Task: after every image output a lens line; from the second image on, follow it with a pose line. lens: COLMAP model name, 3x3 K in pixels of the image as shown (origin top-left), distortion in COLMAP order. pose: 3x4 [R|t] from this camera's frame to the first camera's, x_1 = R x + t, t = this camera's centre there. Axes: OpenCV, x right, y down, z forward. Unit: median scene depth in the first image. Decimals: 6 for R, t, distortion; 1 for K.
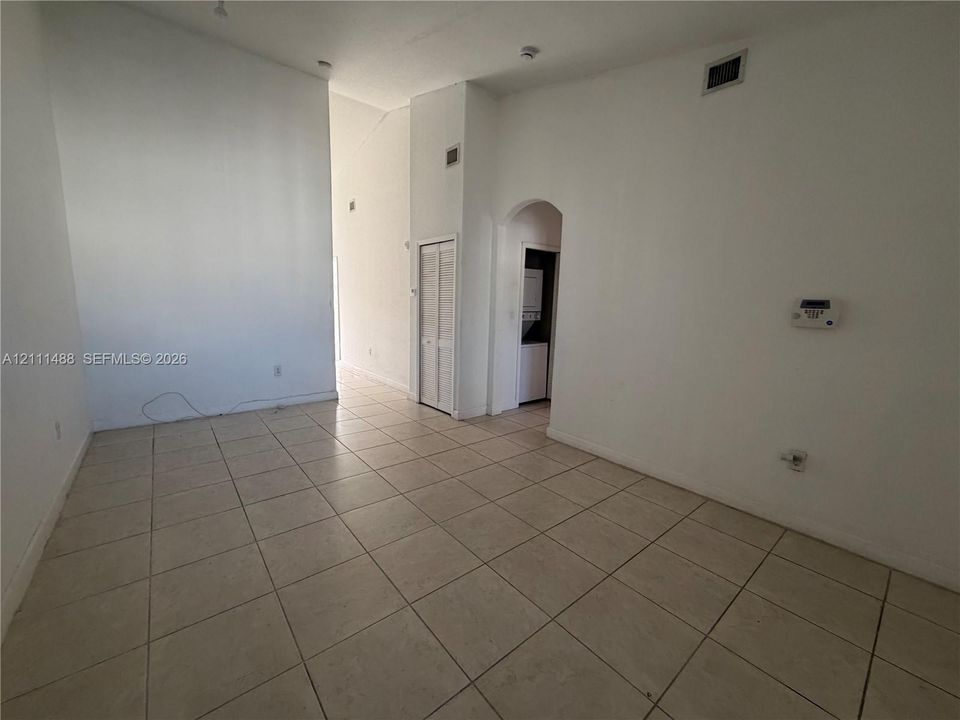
lens RADIAL K [[381.7, 0, 475.9], [0, 381.7, 359.0], [0, 0, 1]] dist [0.000441, -0.000038]
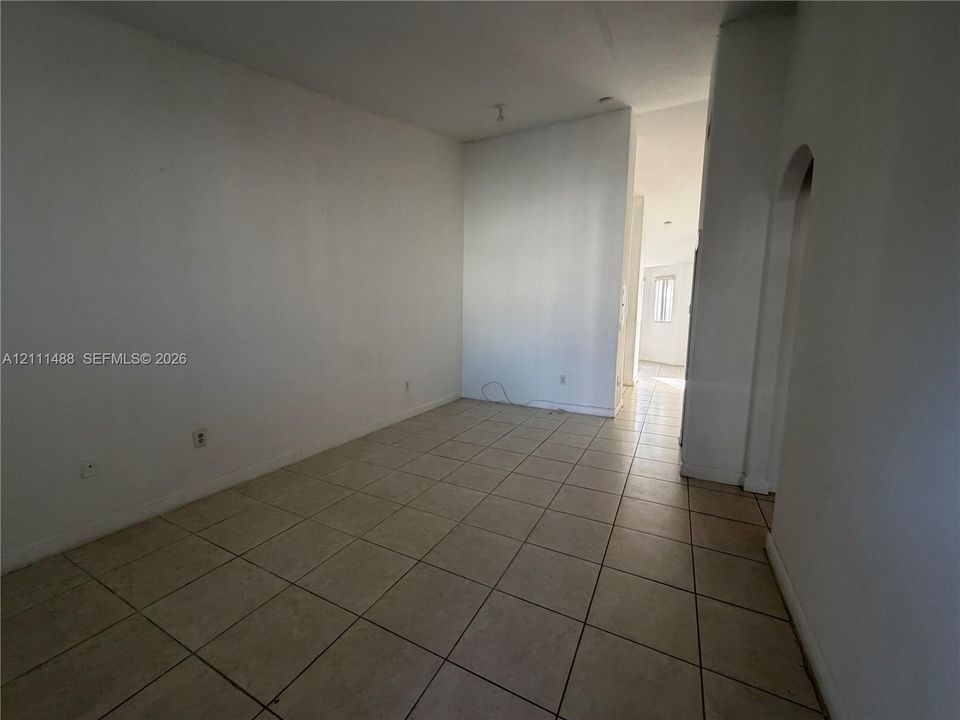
lens RADIAL K [[381.7, 0, 475.9], [0, 381.7, 359.0], [0, 0, 1]] dist [0.000441, -0.000038]
pose [[0.401143, 0.087693, -0.911808, 0.489859], [-0.143071, 0.989189, 0.032192, -0.035234], [0.904773, 0.117540, 0.409353, 0.315175]]
